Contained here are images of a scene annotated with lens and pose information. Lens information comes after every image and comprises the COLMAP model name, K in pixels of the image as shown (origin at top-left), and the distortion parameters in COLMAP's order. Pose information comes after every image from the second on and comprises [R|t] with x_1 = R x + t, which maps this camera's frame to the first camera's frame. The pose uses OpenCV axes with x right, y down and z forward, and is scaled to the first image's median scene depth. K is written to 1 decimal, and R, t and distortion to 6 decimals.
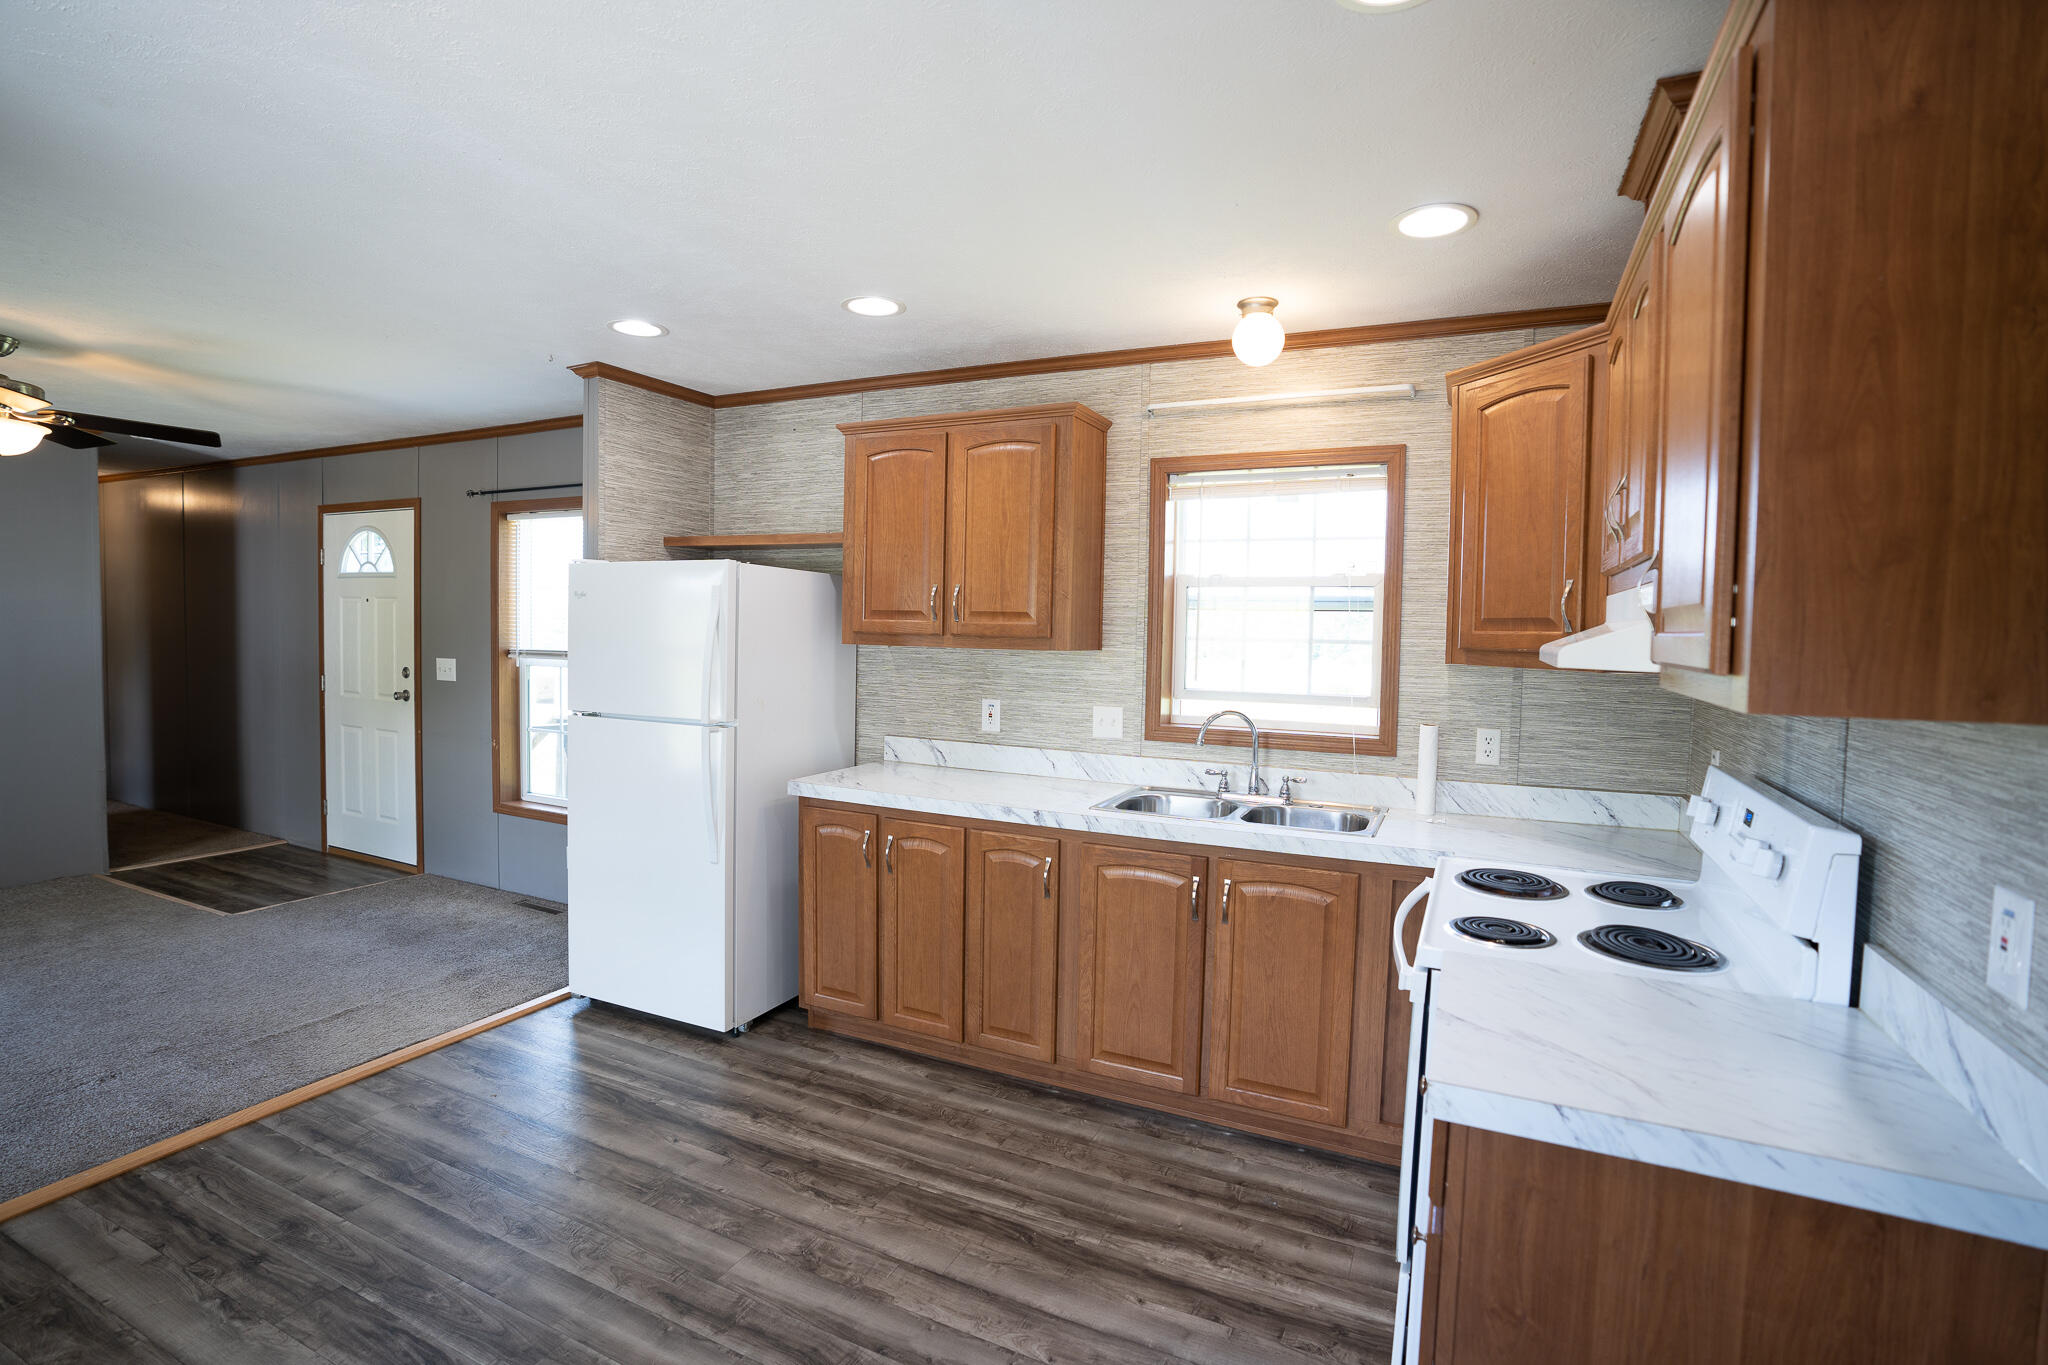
lens RADIAL K [[947.9, 0, 1025.9], [0, 947.9, 674.2], [0, 0, 1]] dist [-0.069942, 0.027193]
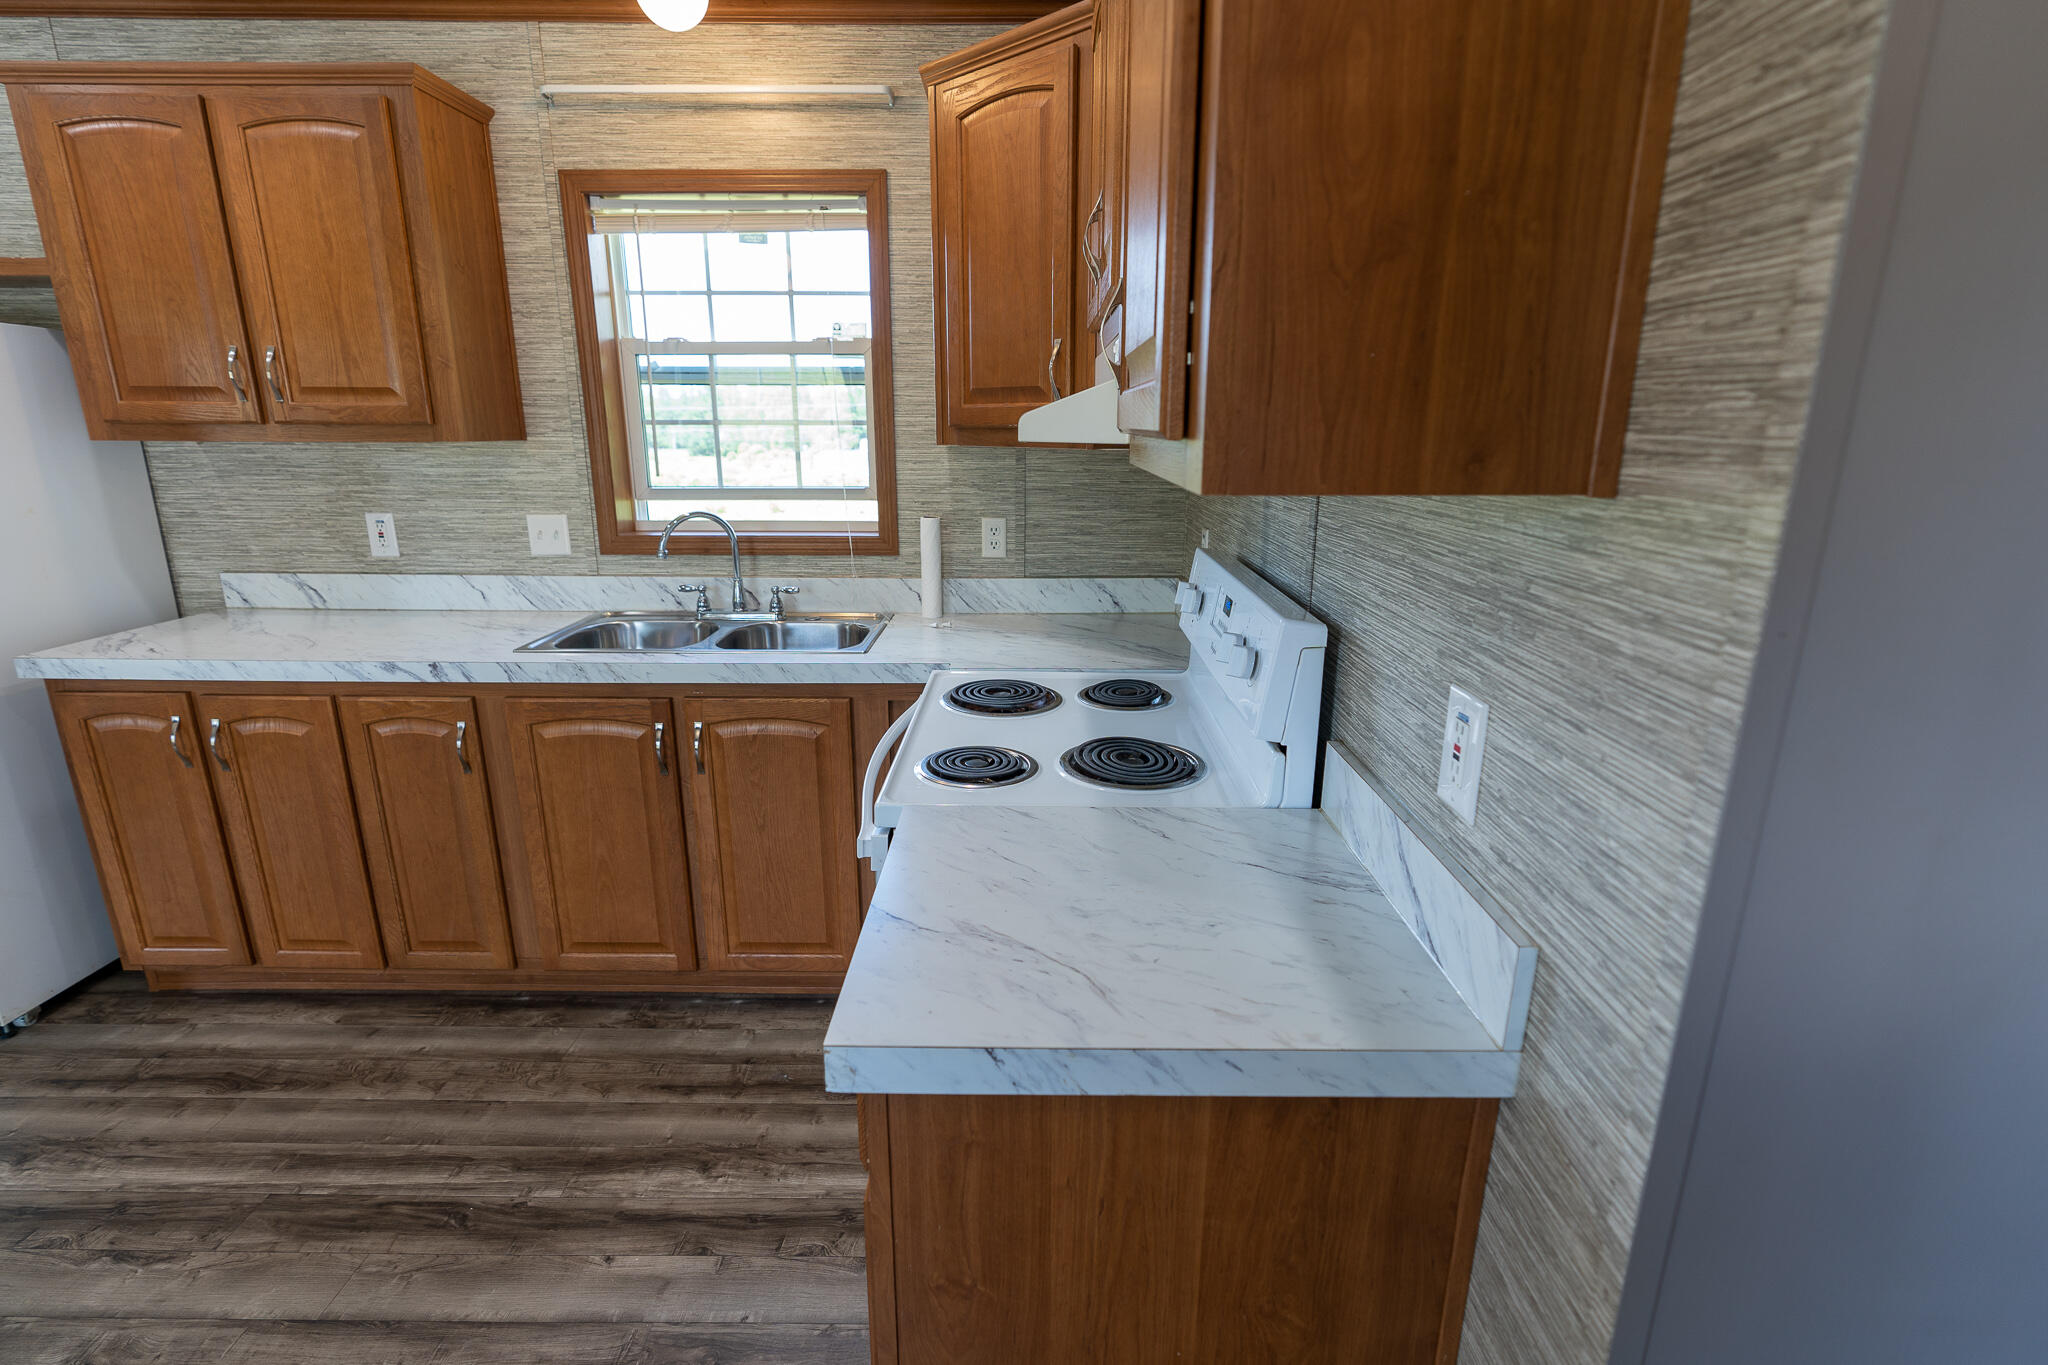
lens RADIAL K [[944.9, 0, 1031.5], [0, 944.9, 670.4], [0, 0, 1]] dist [-0.015502, 0.005412]
pose [[0.901752, -0.122677, 0.414481, 0.146358], [0.032766, 0.975522, 0.217446, 0.005342], [-0.431011, -0.182502, 0.883698, 0.164031]]
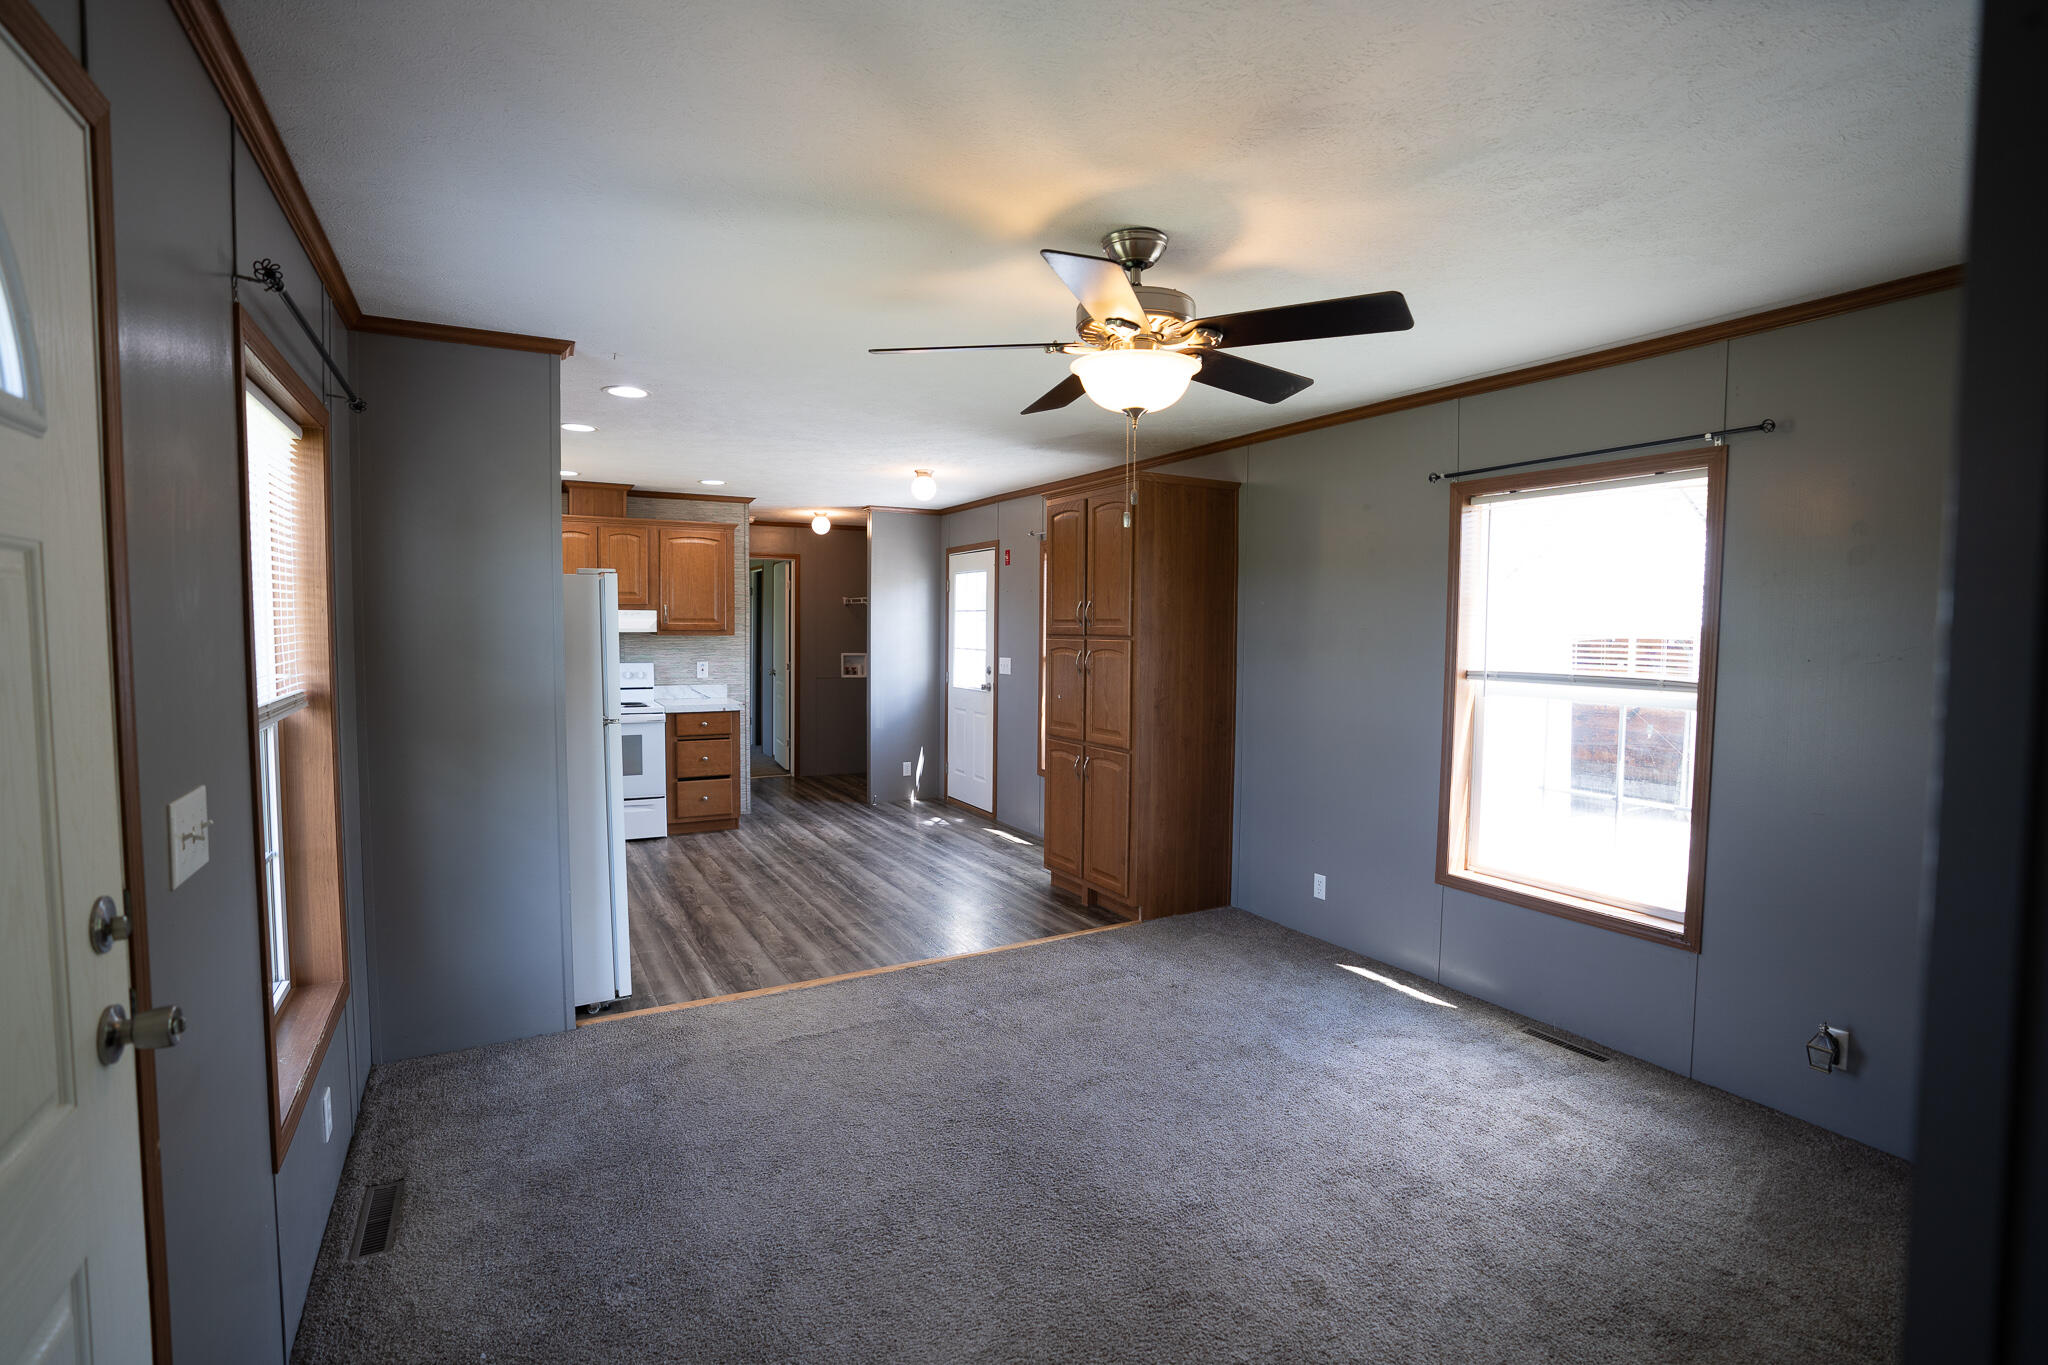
lens RADIAL K [[944.9, 0, 1031.5], [0, 944.9, 670.4], [0, 0, 1]] dist [-0.015502, 0.005412]
pose [[-0.821685, -0.051235, 0.567634, -1.483291], [0.013453, 0.993930, 0.109186, -0.140399], [-0.569783, 0.097353, -0.816008, 1.932741]]
